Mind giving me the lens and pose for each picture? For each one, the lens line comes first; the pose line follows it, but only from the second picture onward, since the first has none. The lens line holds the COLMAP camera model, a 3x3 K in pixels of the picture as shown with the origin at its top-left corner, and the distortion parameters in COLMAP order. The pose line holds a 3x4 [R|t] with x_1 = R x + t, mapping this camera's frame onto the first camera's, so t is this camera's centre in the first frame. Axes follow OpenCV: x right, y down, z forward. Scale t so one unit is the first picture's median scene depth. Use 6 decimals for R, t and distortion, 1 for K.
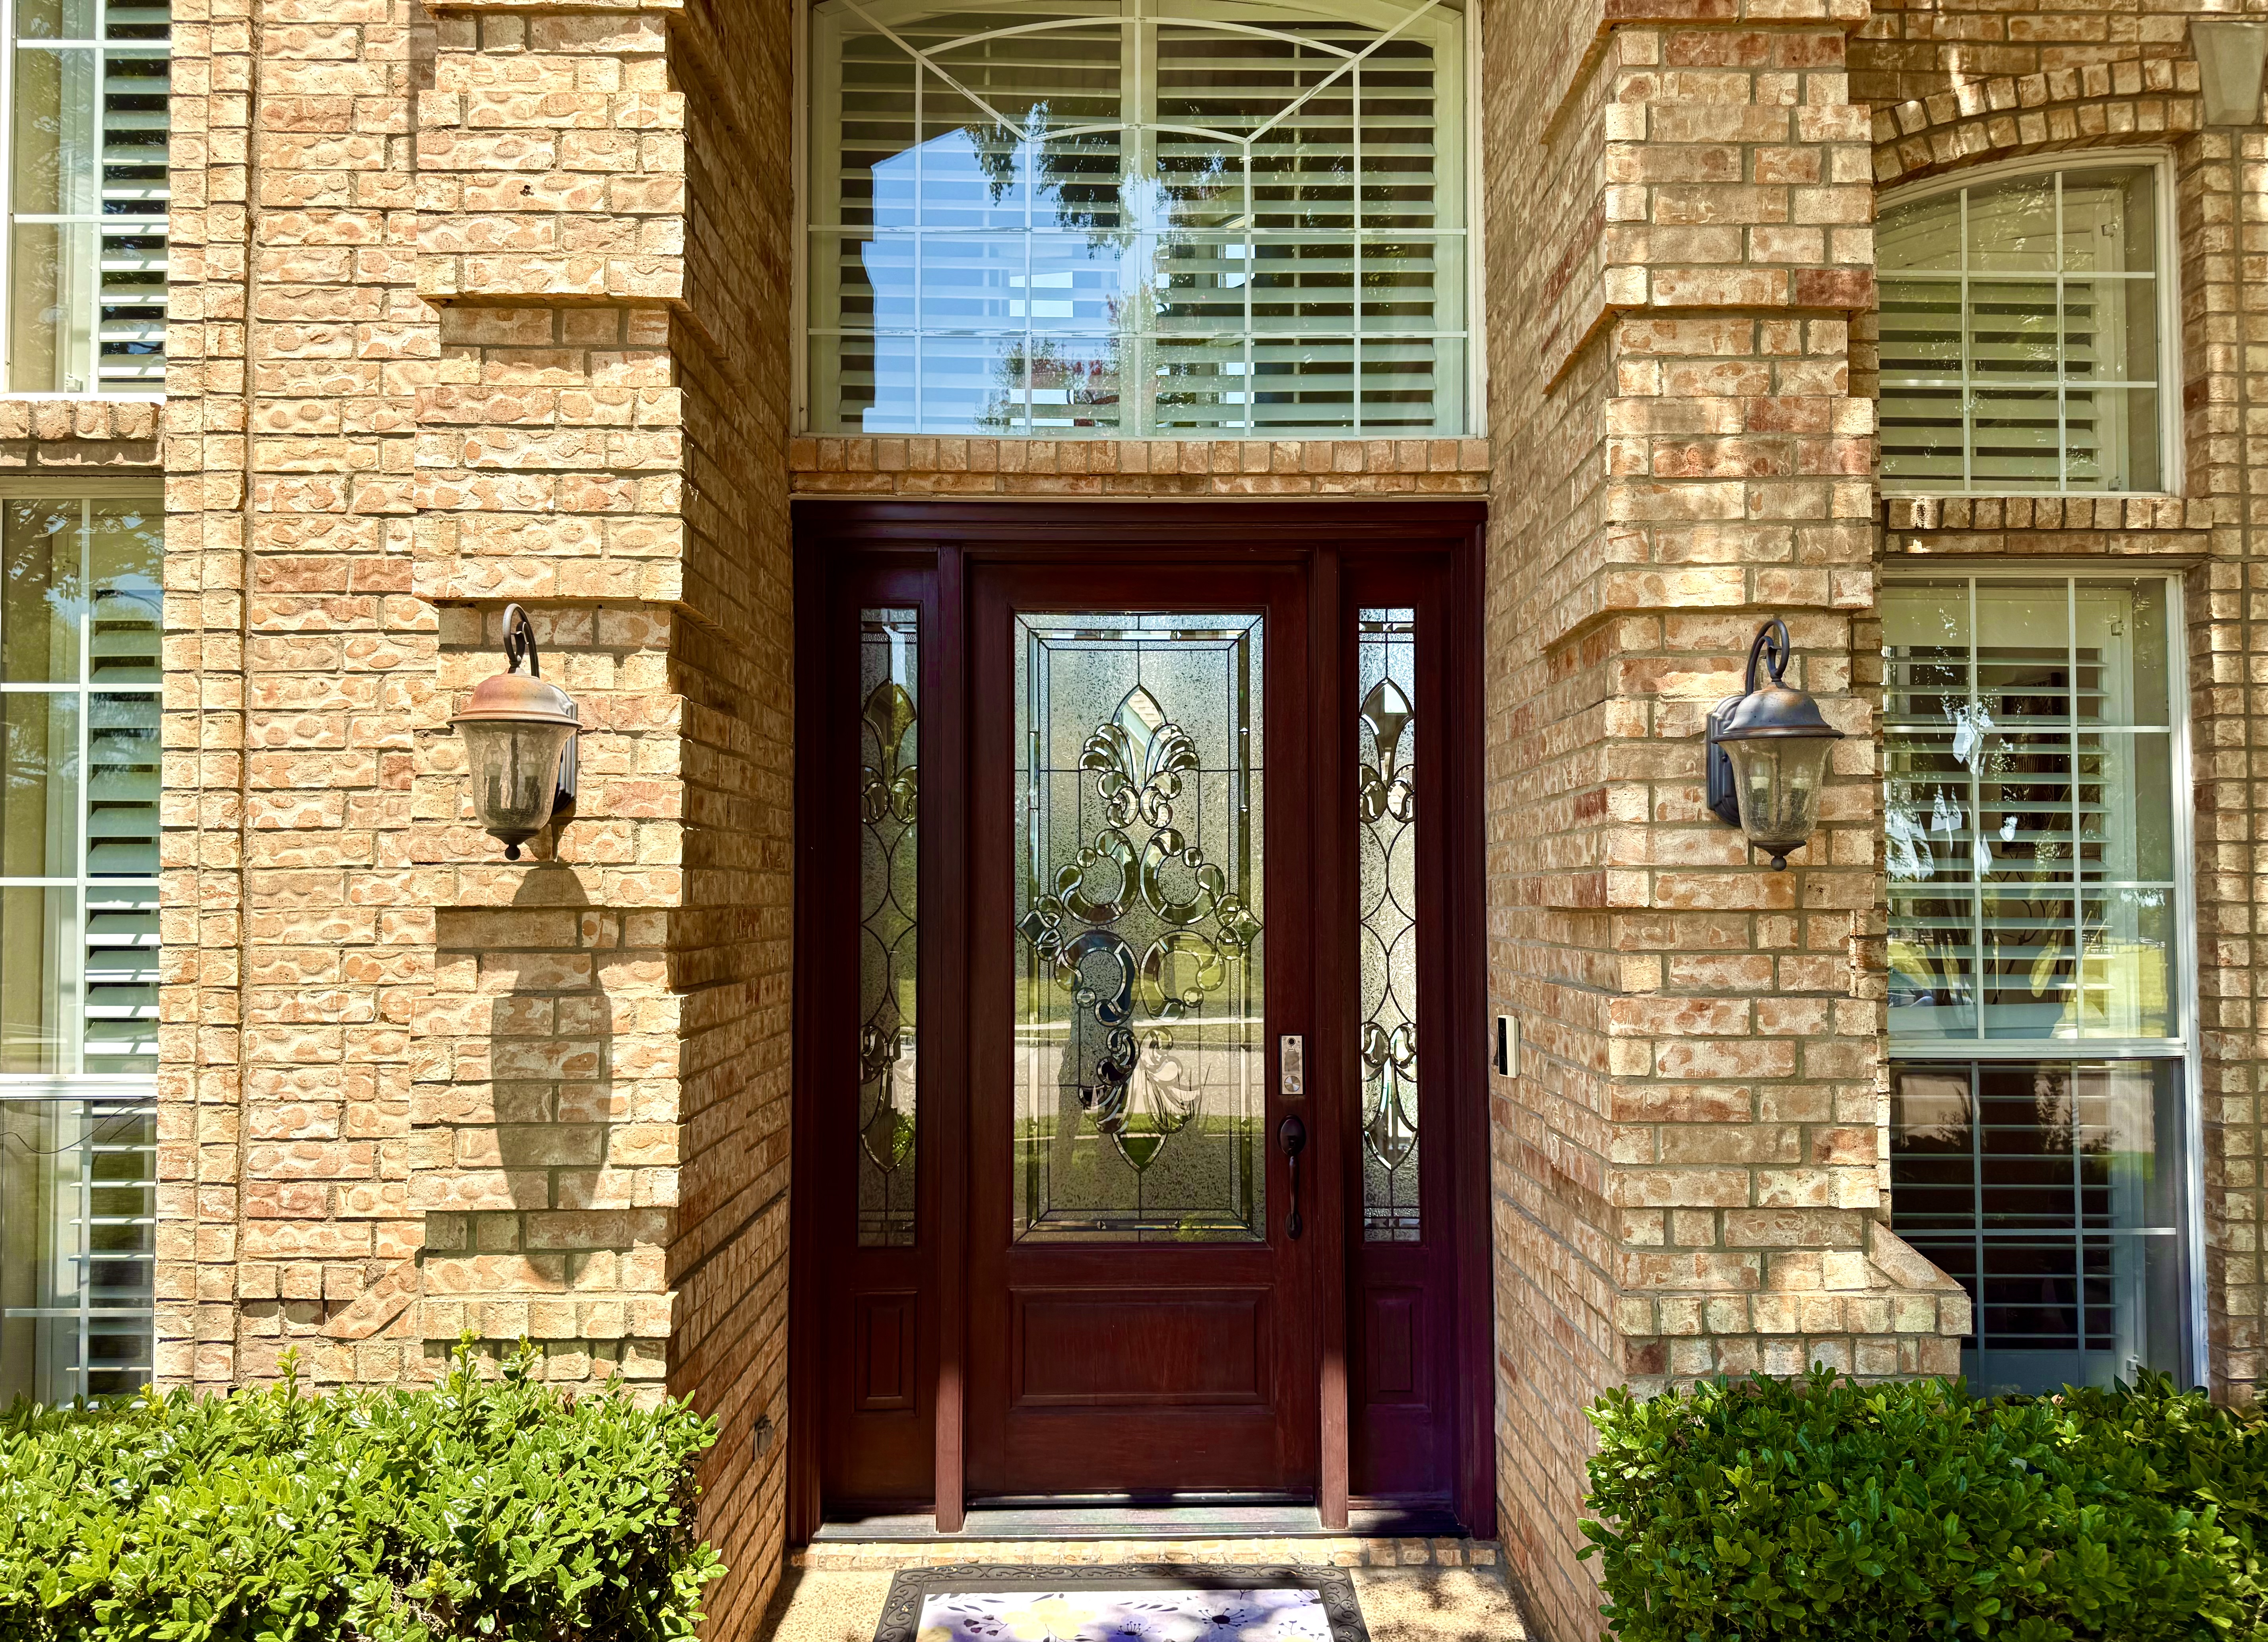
lens RADIAL K [[1813.8, 0, 1134.0], [0, 1813.8, 821.0], [0, 0, 1]] dist [0.053380, -0.000032]
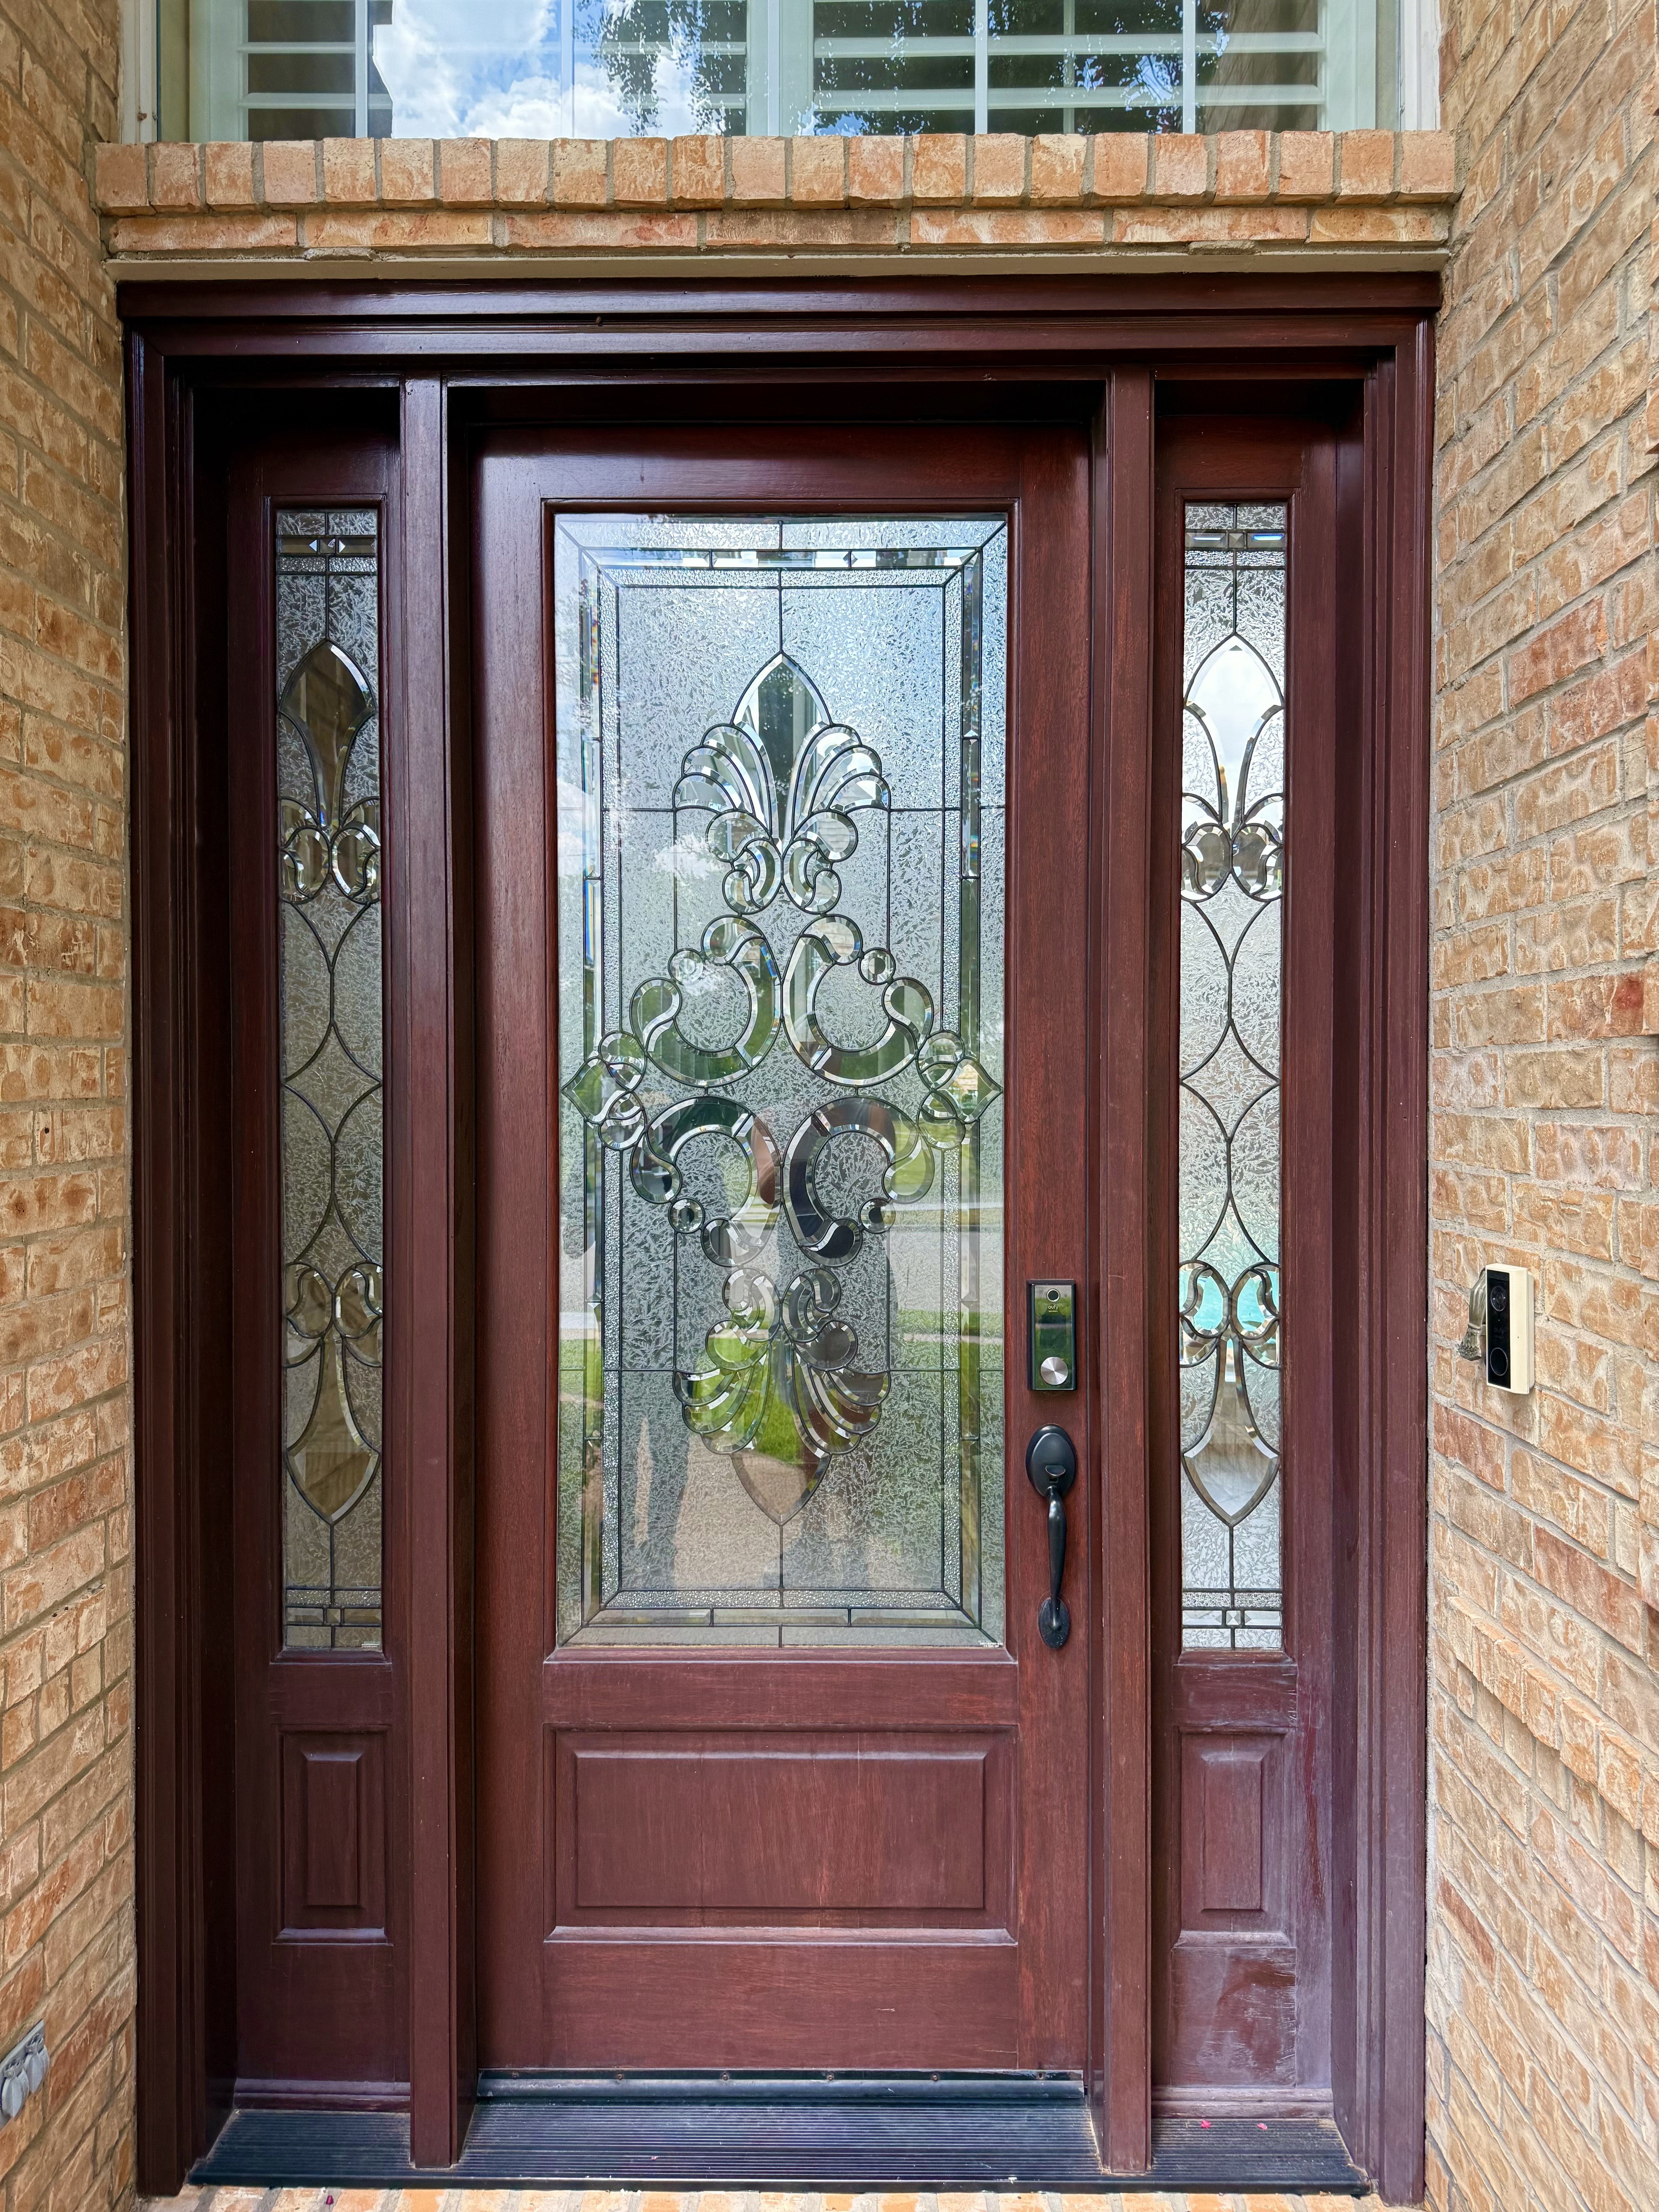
lens RADIAL K [[1554.5, 0, 831.6], [0, 1554.5, 1096.9], [0, 0, 1]] dist [-0.011063, 0.002458]
pose [[0.999731, 0.001995, -0.023123, 0.029899], [-0.000807, 0.998685, 0.051259, 0.036878], [0.023195, -0.051226, 0.998418, 0.529582]]
